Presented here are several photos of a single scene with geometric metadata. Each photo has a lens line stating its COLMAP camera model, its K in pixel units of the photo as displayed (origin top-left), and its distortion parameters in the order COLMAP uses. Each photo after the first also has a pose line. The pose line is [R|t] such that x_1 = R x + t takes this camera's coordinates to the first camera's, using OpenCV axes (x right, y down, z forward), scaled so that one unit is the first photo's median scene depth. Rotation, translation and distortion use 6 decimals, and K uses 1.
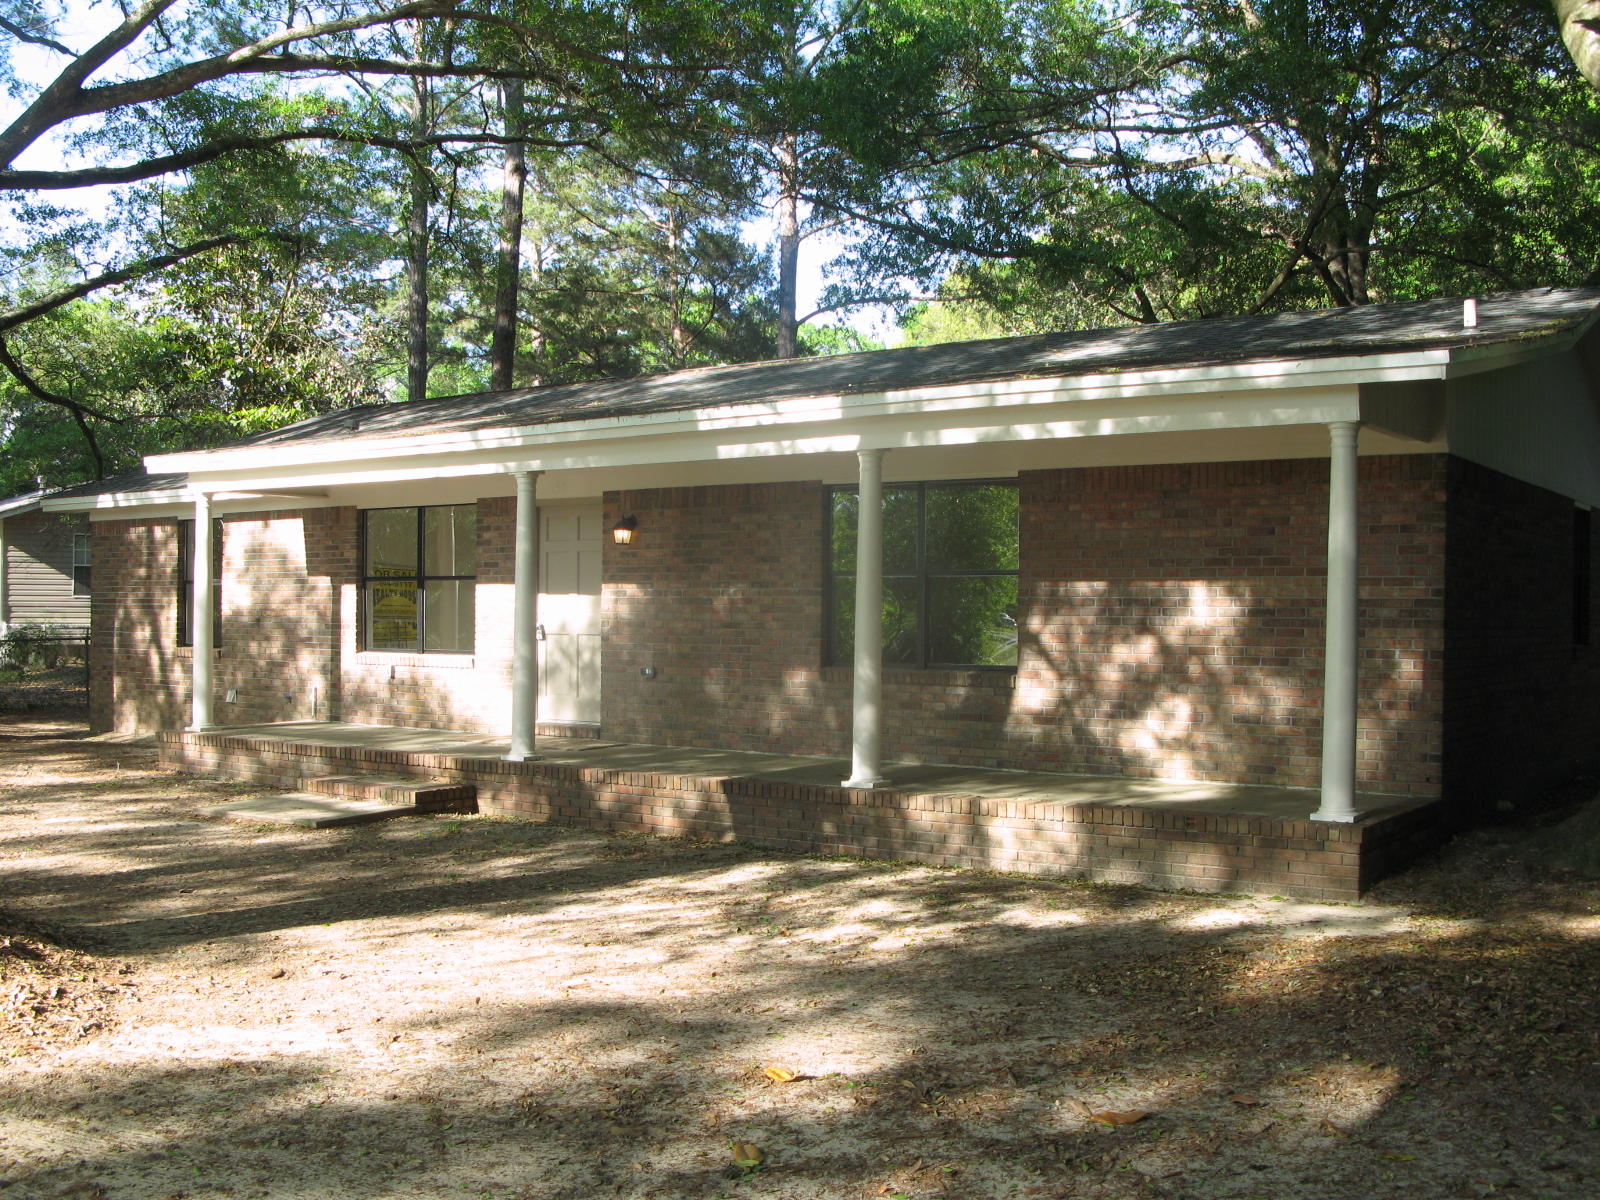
lens RADIAL K [[1602.2, 0, 800.0], [0, 1602.2, 600.0], [0, 0, 1]] dist [-0.195195, 0.240722]
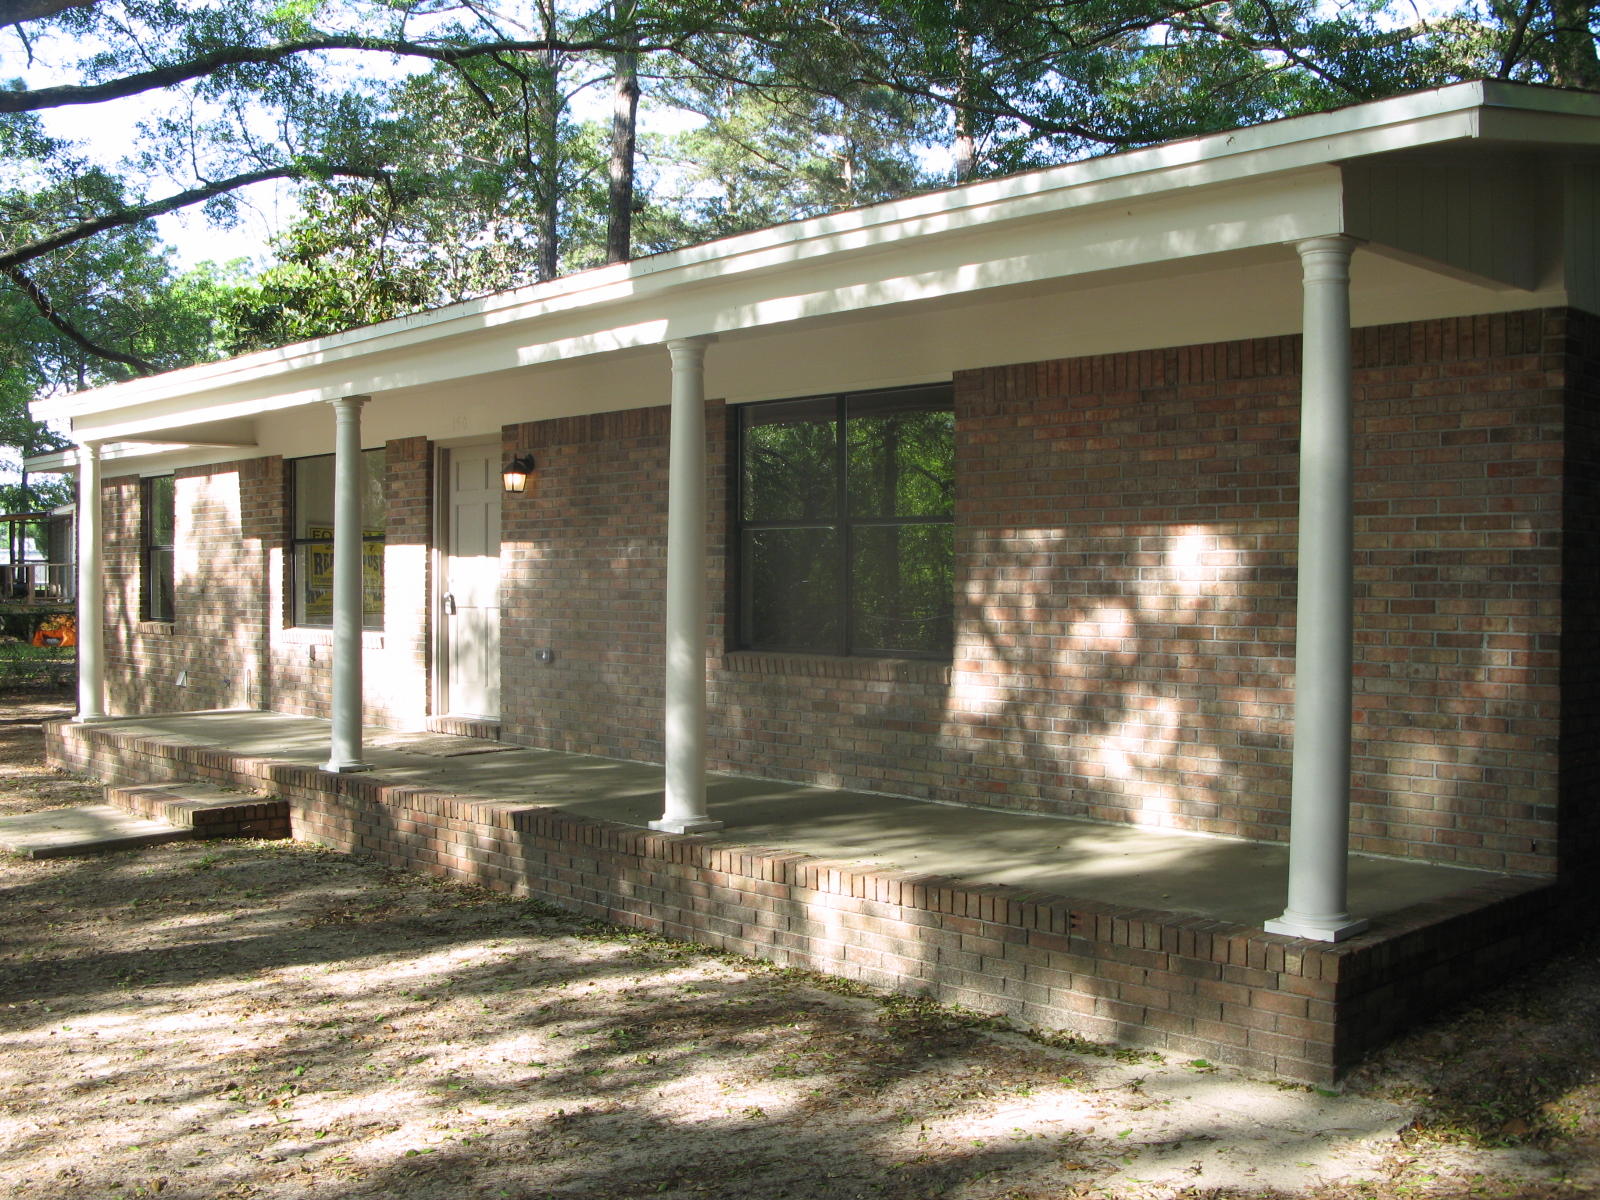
lens RADIAL K [[1602.2, 0, 800.0], [0, 1602.2, 600.0], [0, 0, 1]] dist [-0.195195, 0.240722]
pose [[0.982350, -0.002795, -0.187031, 0.192091], [0.006711, 0.999771, 0.020311, 0.003655], [0.186931, -0.021207, 0.982144, 0.291232]]
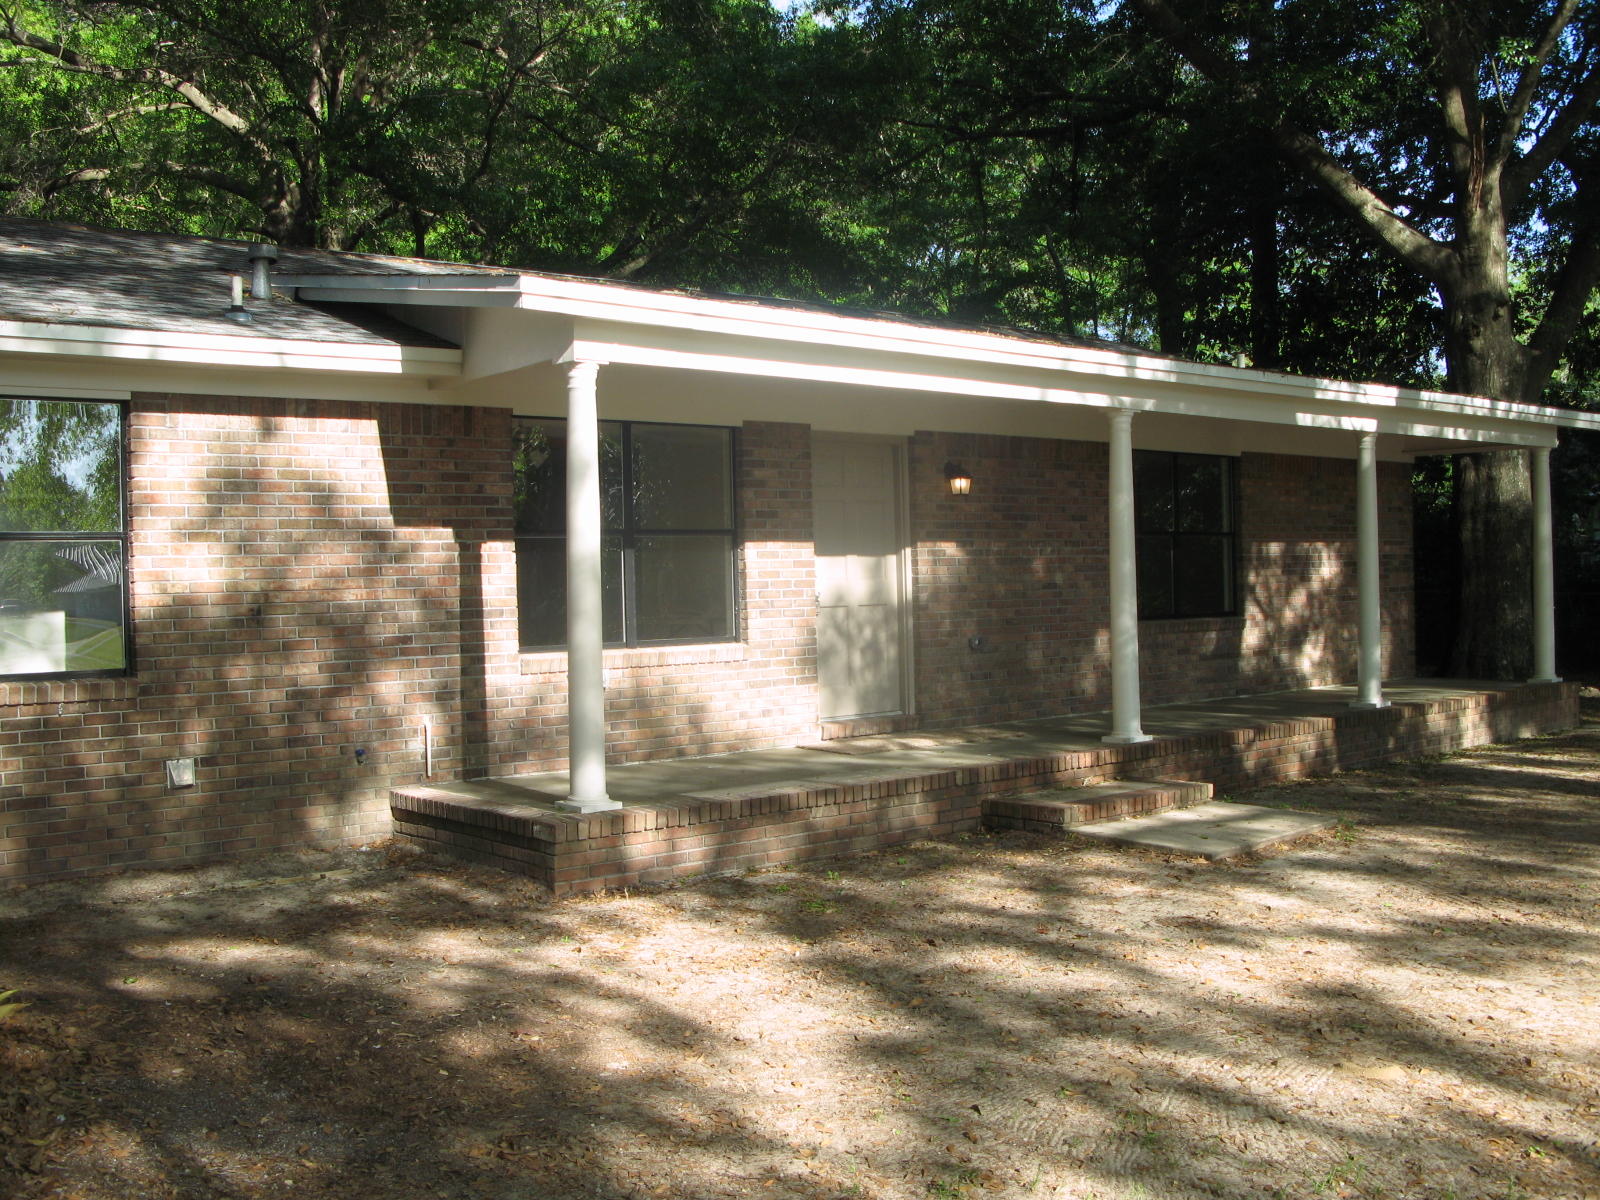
lens RADIAL K [[1602.2, 0, 800.0], [0, 1602.2, 600.0], [0, 0, 1]] dist [-0.195195, 0.240722]
pose [[0.268762, -0.027643, 0.962810, -1.062549], [0.014897, 0.999588, 0.024540, -0.002288], [-0.963092, 0.007747, 0.269063, 0.958060]]
